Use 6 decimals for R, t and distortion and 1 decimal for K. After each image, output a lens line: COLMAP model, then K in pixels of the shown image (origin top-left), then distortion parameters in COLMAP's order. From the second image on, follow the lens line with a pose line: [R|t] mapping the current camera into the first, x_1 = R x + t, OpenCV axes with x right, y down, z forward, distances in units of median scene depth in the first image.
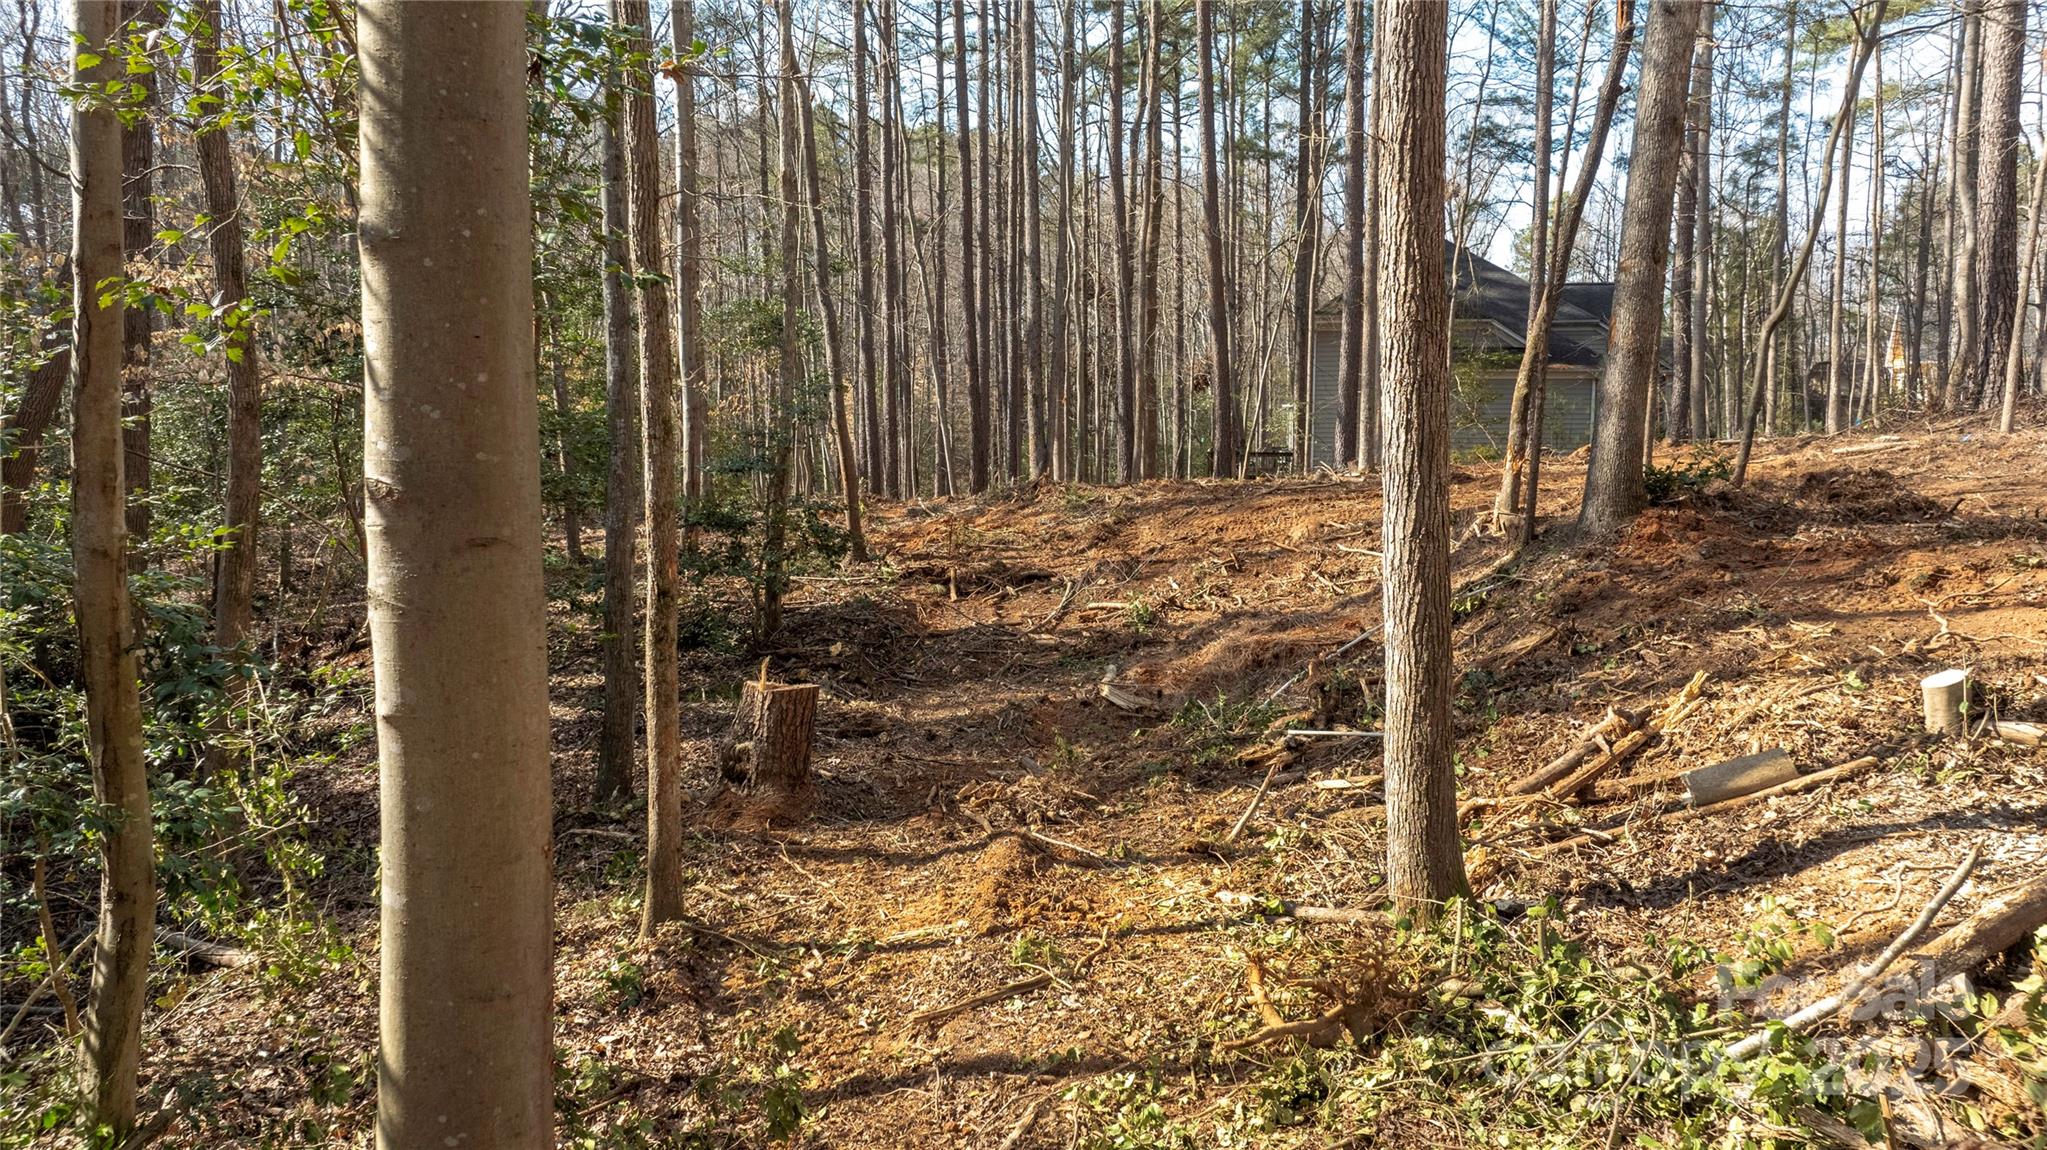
lens RADIAL K [[1485.3, 0, 1023.5], [0, 1485.3, 575.0], [0, 0, 1]] dist [-0.010403, -0.004297]
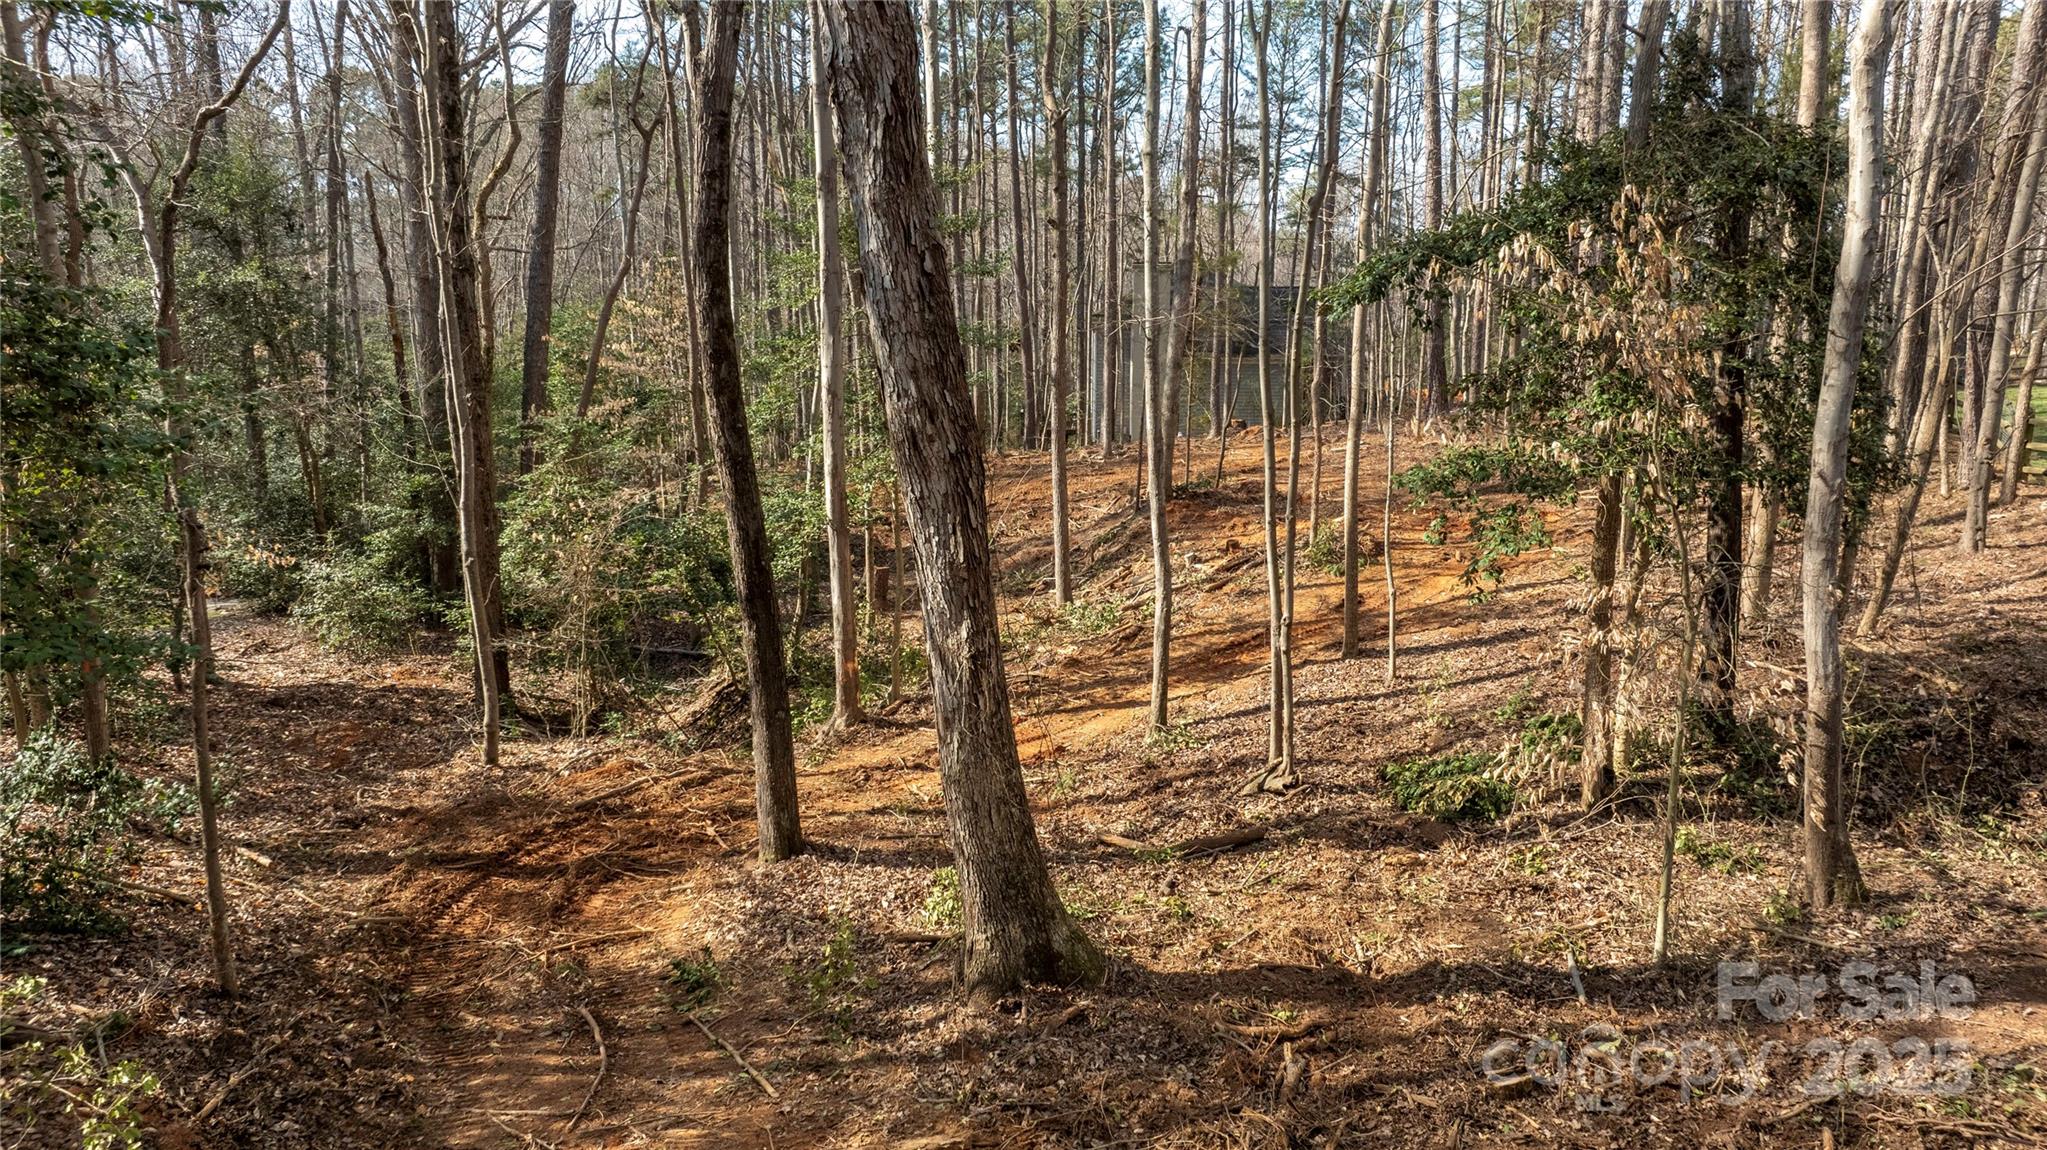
lens RADIAL K [[1485.3, 0, 1023.5], [0, 1485.3, 575.0], [0, 0, 1]] dist [-0.010403, -0.004297]
pose [[0.992397, -0.017548, 0.121823, -0.062906], [0.010783, 0.998374, 0.055978, -0.019587], [-0.122607, -0.054238, 0.990972, -0.540353]]
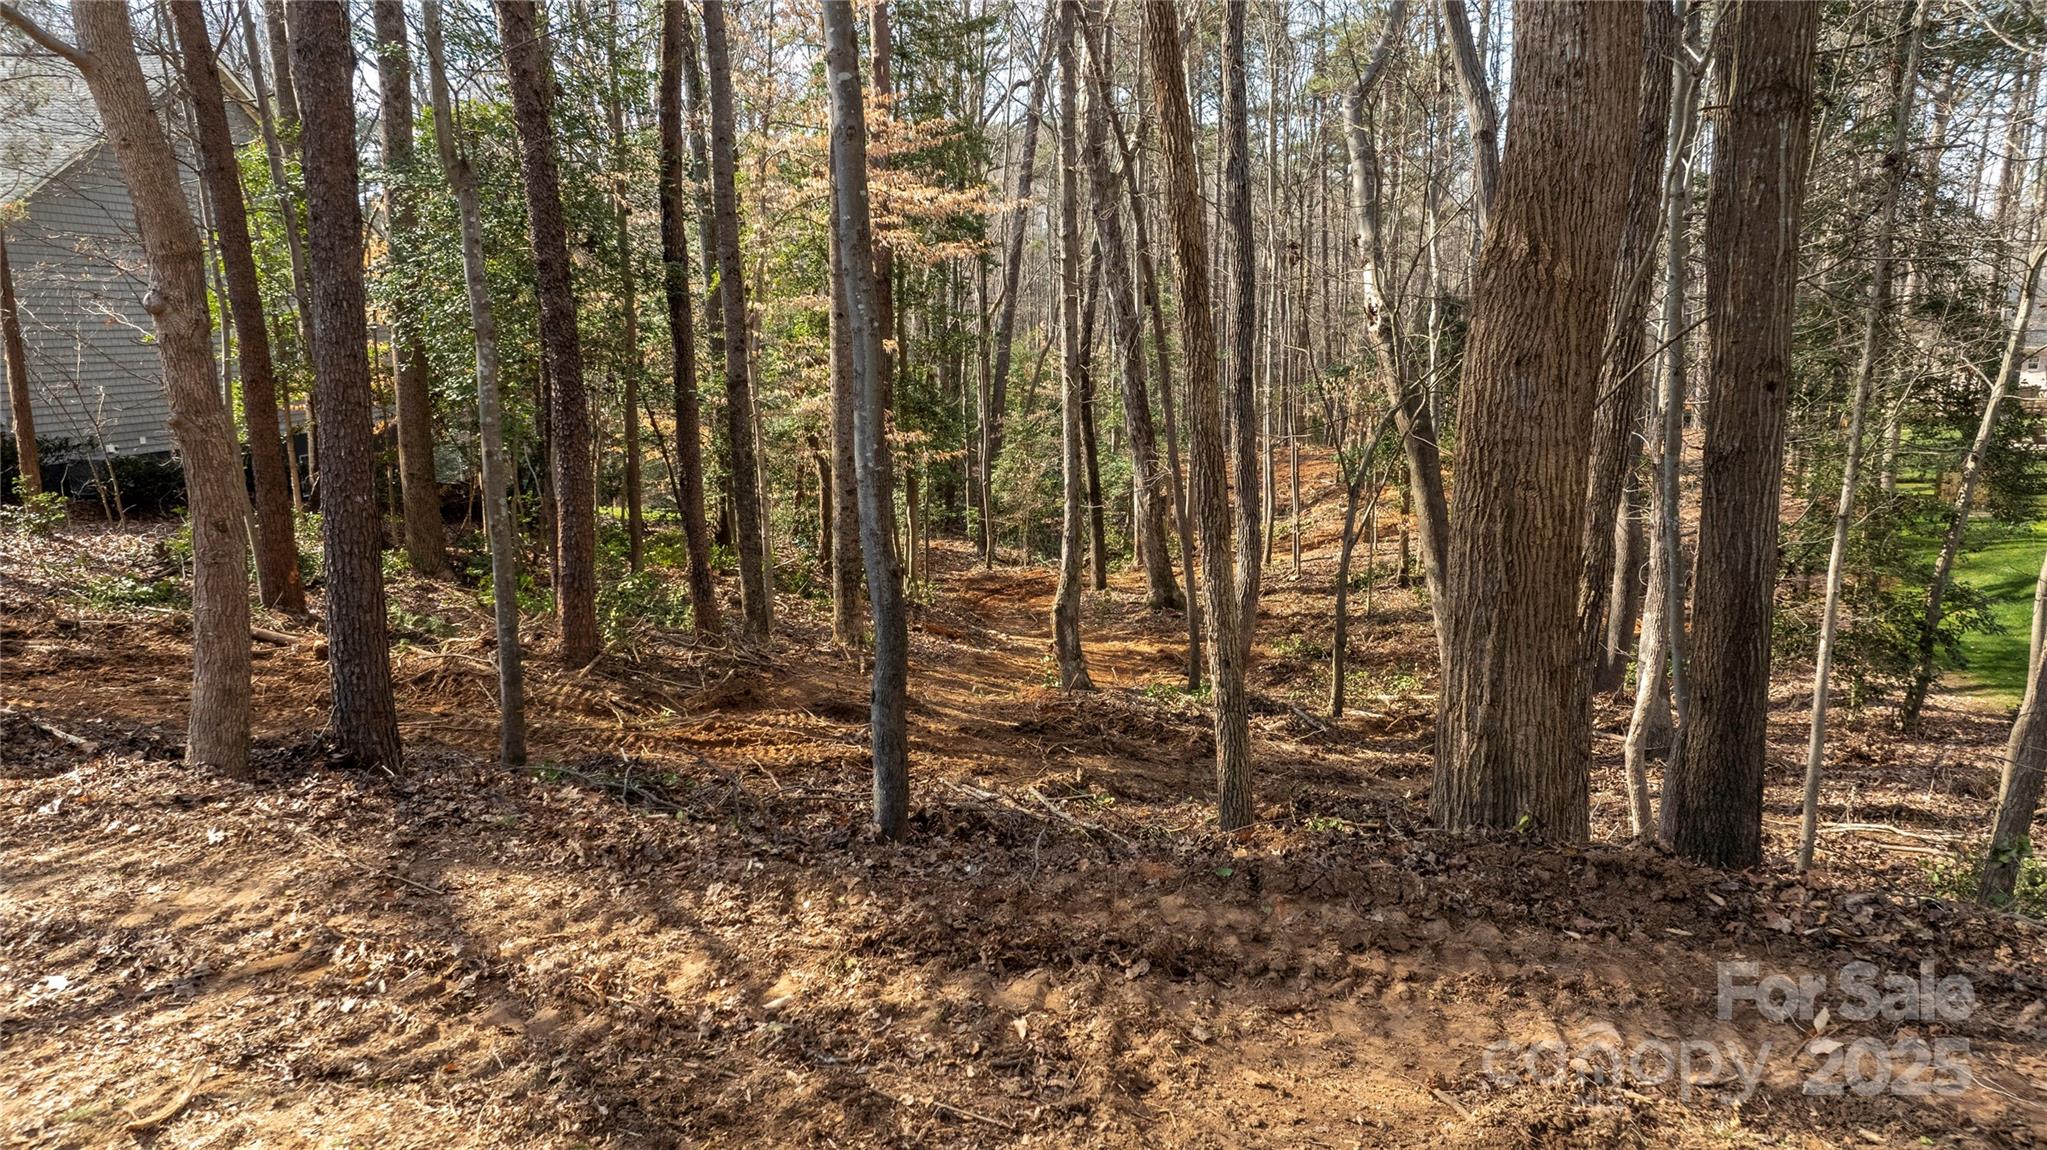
lens RADIAL K [[1485.3, 0, 1023.5], [0, 1485.3, 575.0], [0, 0, 1]] dist [-0.010403, -0.004297]
pose [[0.989018, 0.031825, -0.144329, 0.019359], [-0.023058, 0.997809, 0.062014, -0.000225], [0.145987, -0.058005, 0.987585, -1.202487]]
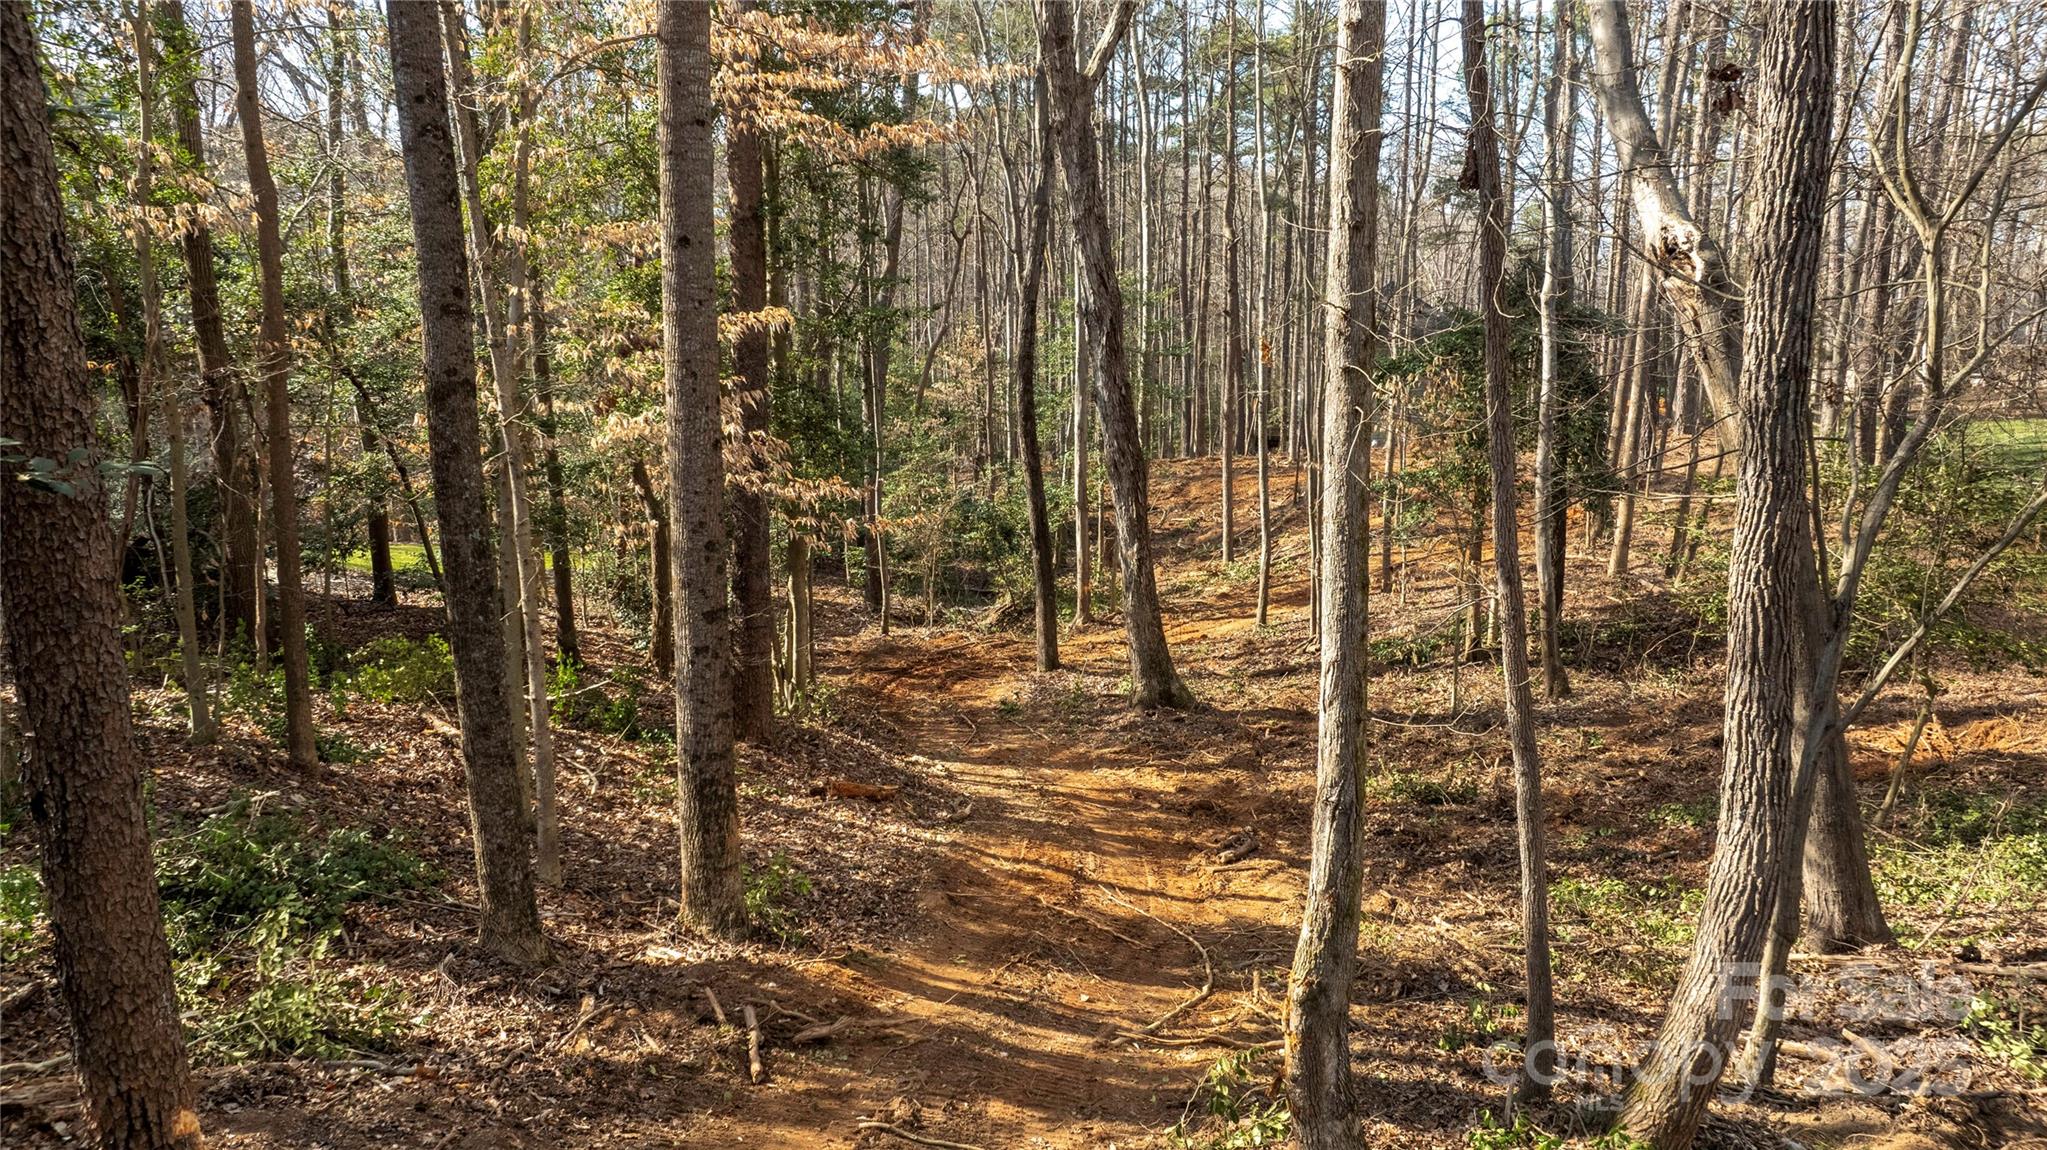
lens RADIAL K [[1485.3, 0, 1023.5], [0, 1485.3, 575.0], [0, 0, 1]] dist [-0.010403, -0.004297]
pose [[0.999164, 0.013445, -0.038601, -0.063532], [-0.011132, 0.998164, 0.059530, -0.019567], [0.039330, -0.059050, 0.997480, -0.911921]]
